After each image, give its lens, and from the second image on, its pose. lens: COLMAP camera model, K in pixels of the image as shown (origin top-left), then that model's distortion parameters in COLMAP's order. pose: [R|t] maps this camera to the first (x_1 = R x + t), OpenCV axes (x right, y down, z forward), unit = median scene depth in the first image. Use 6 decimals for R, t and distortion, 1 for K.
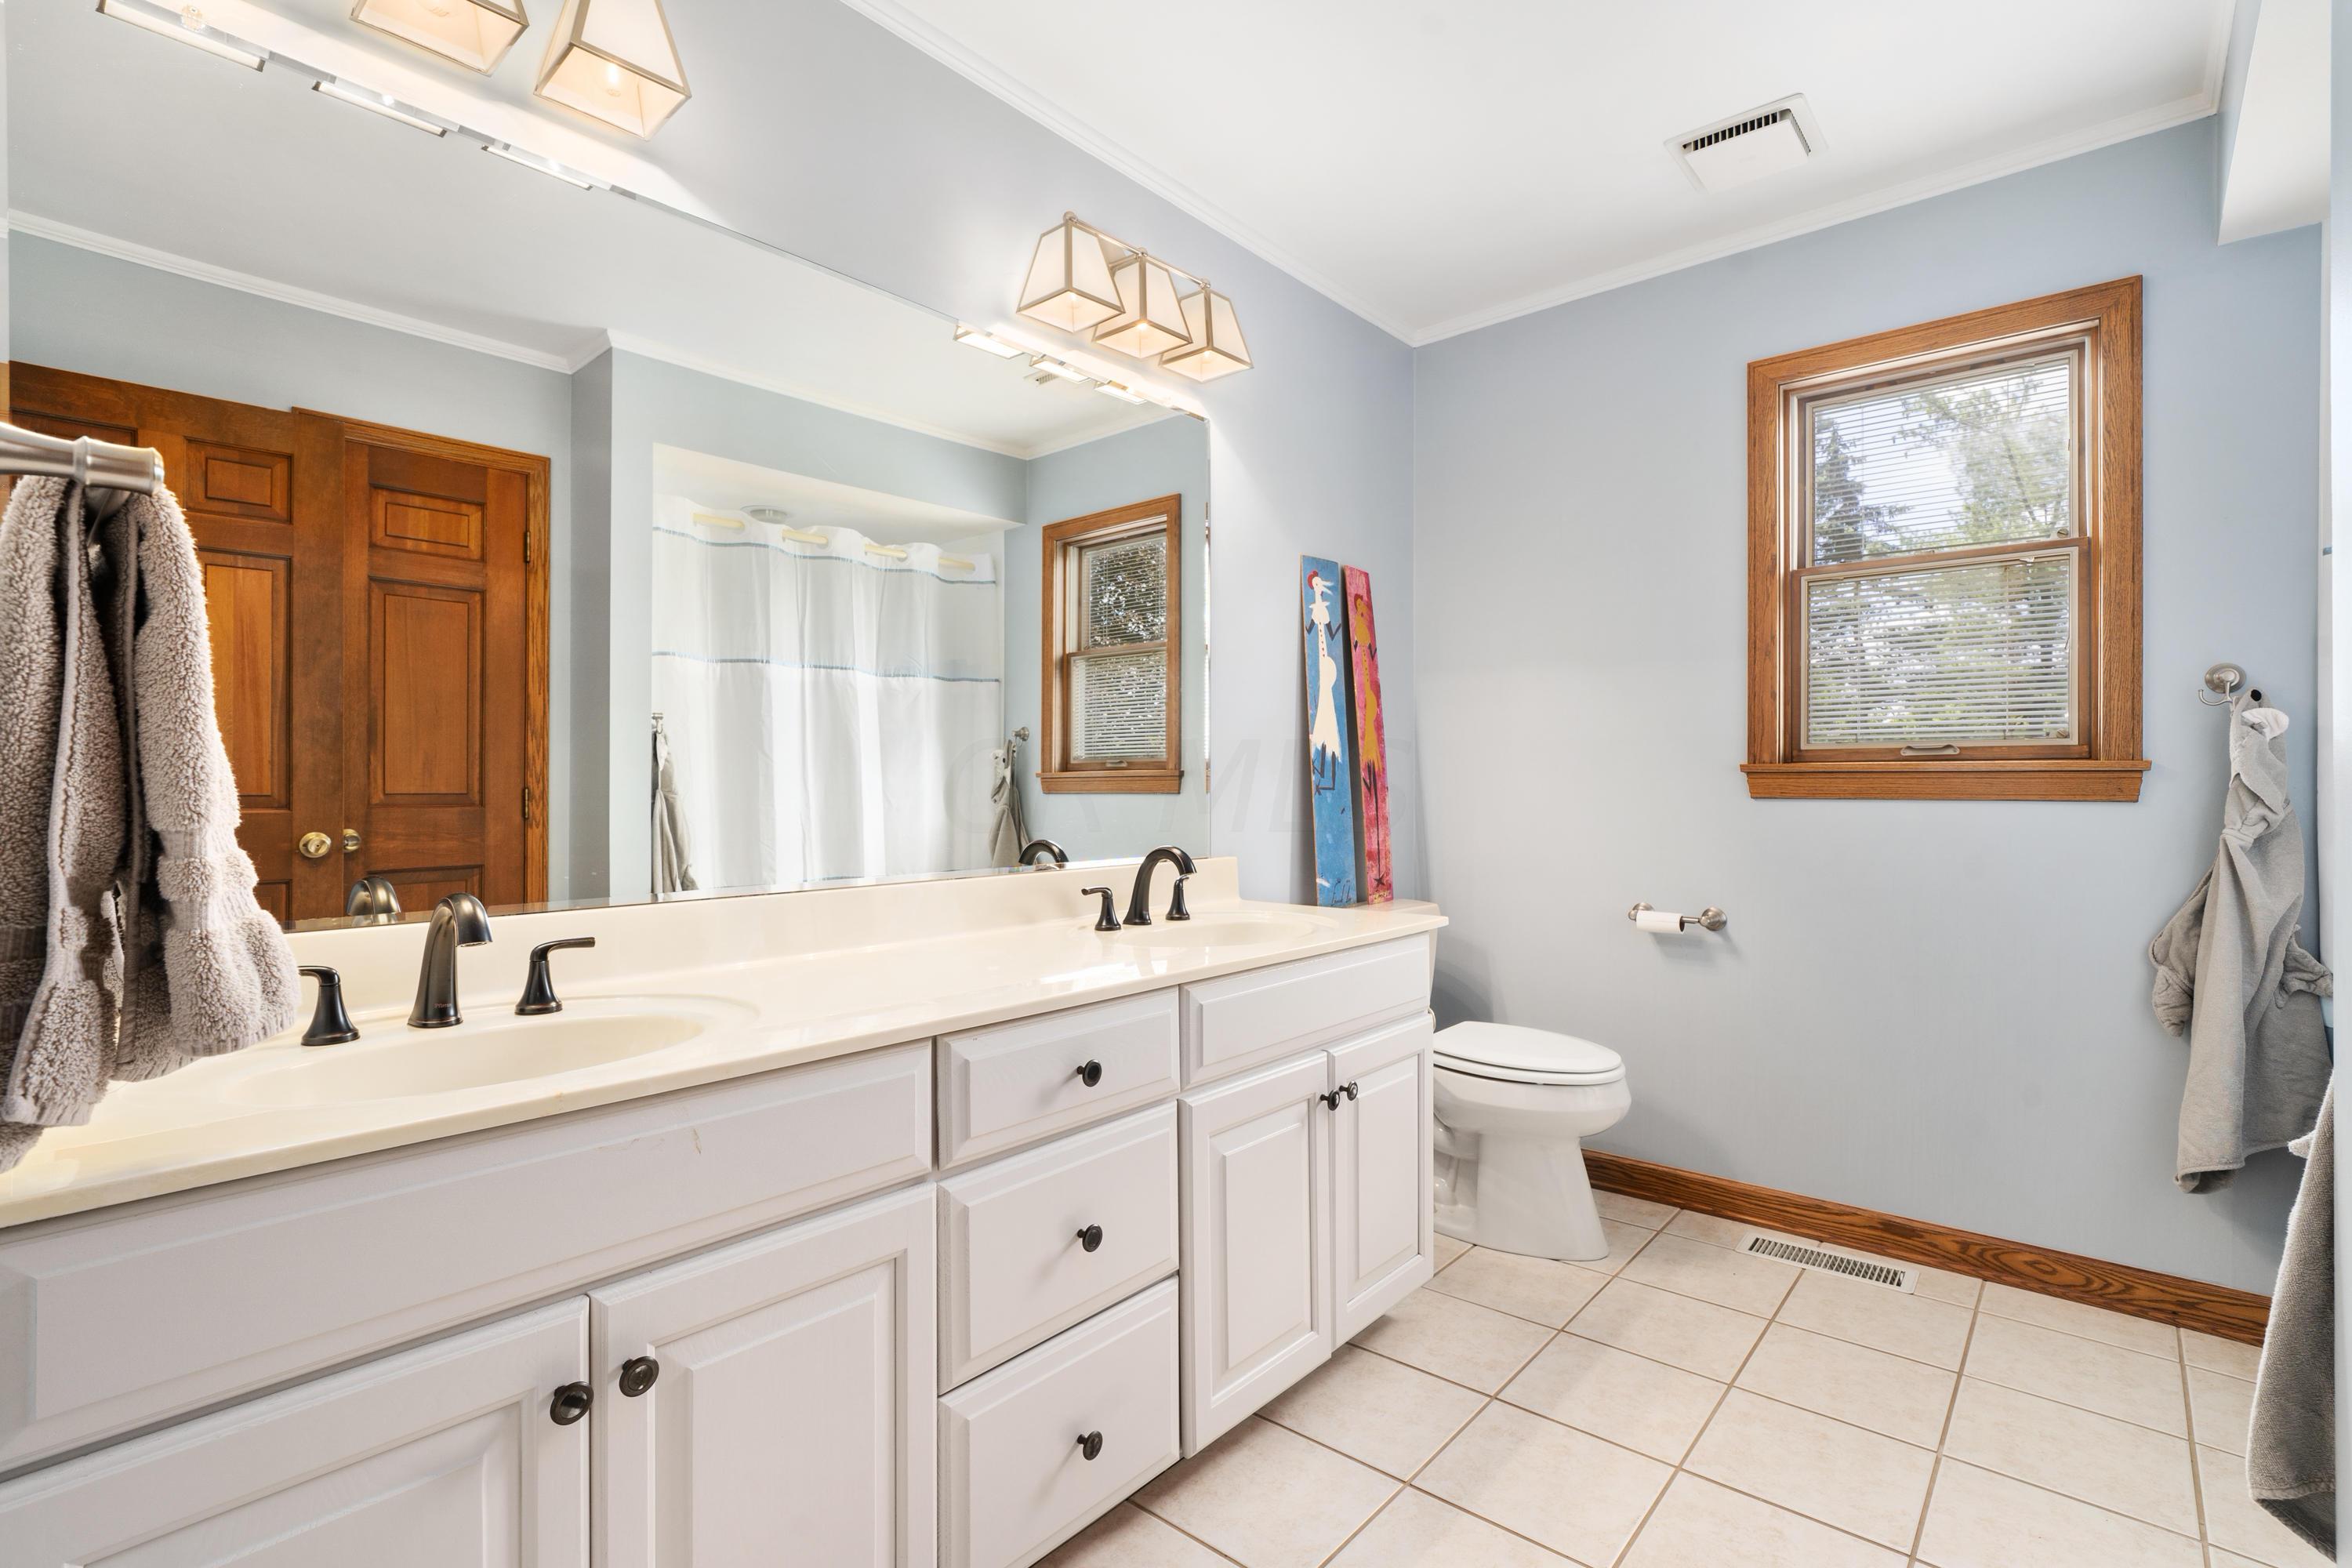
lens RADIAL K [[1063.2, 0, 1170.0], [0, 1063.2, 777.0], [0, 0, 1]] dist [0.000403, 0.001391]
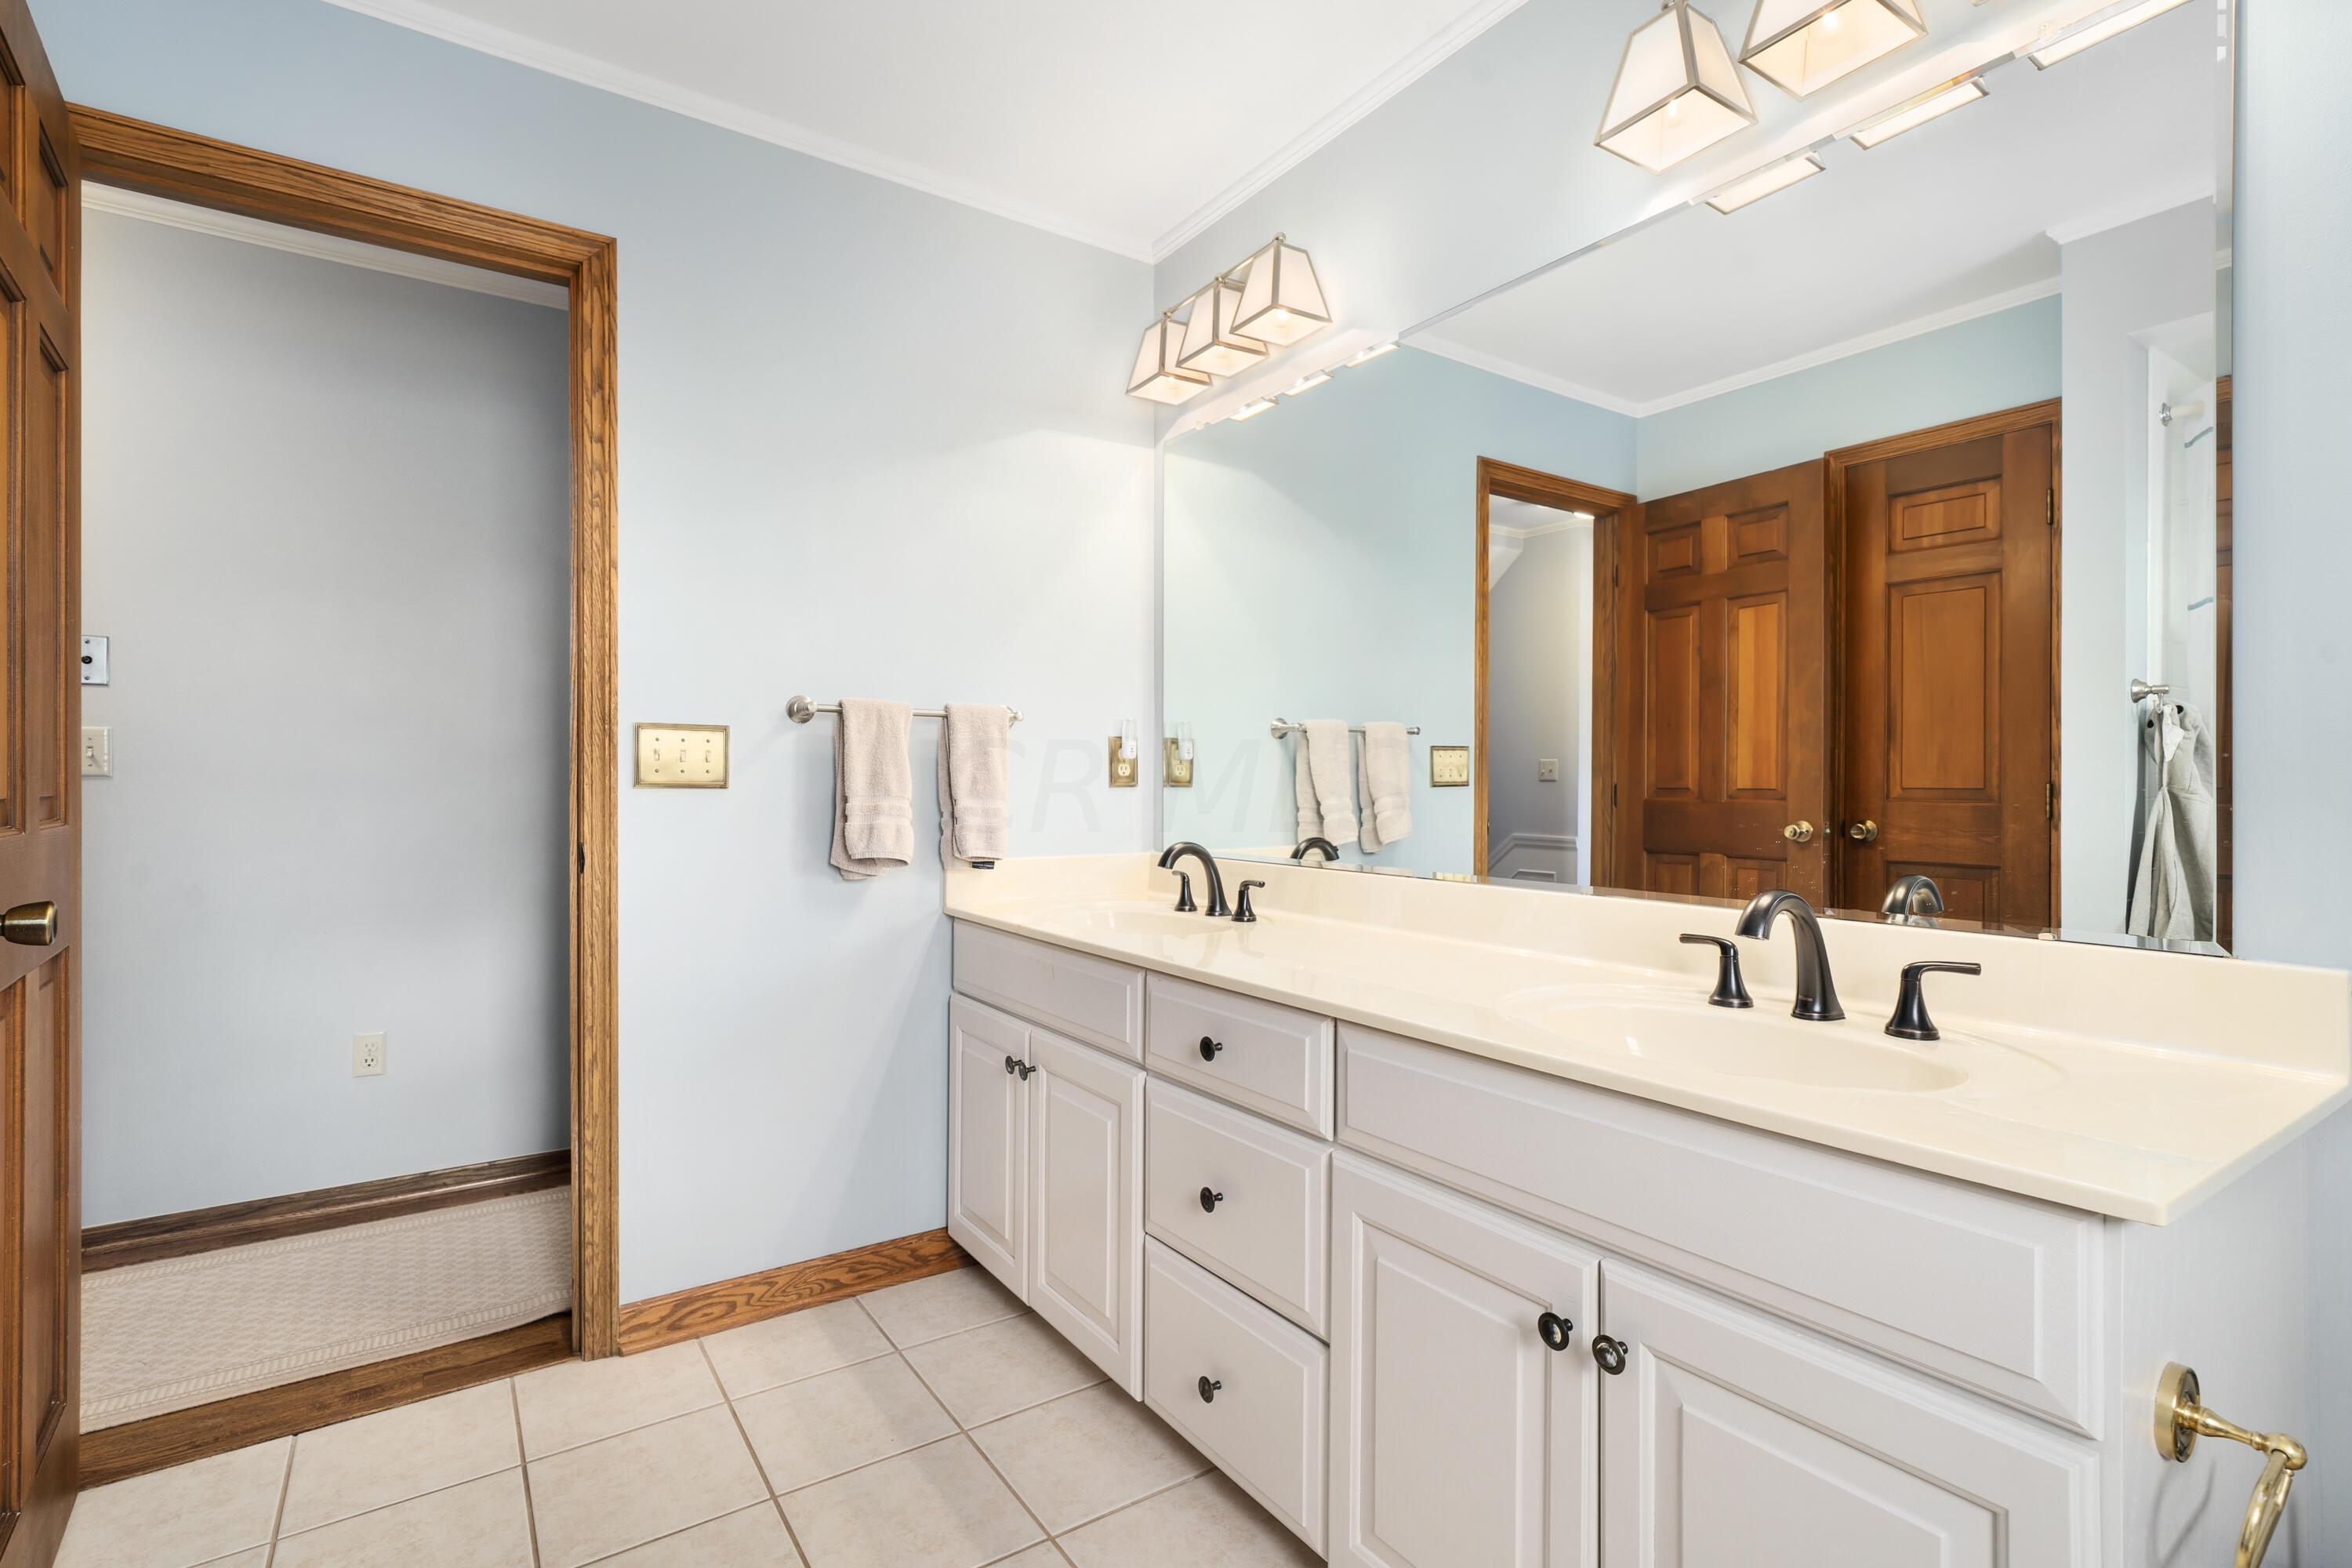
lens RADIAL K [[1063.2, 0, 1174.5], [0, 1063.2, 782.9], [0, 0, 1]] dist [0.000403, 0.001391]
pose [[-0.223125, 0.007628, -0.974760, 0.416267], [0.004629, 0.999966, 0.006766, 0.000288], [0.974779, -0.003002, -0.223153, 0.510687]]
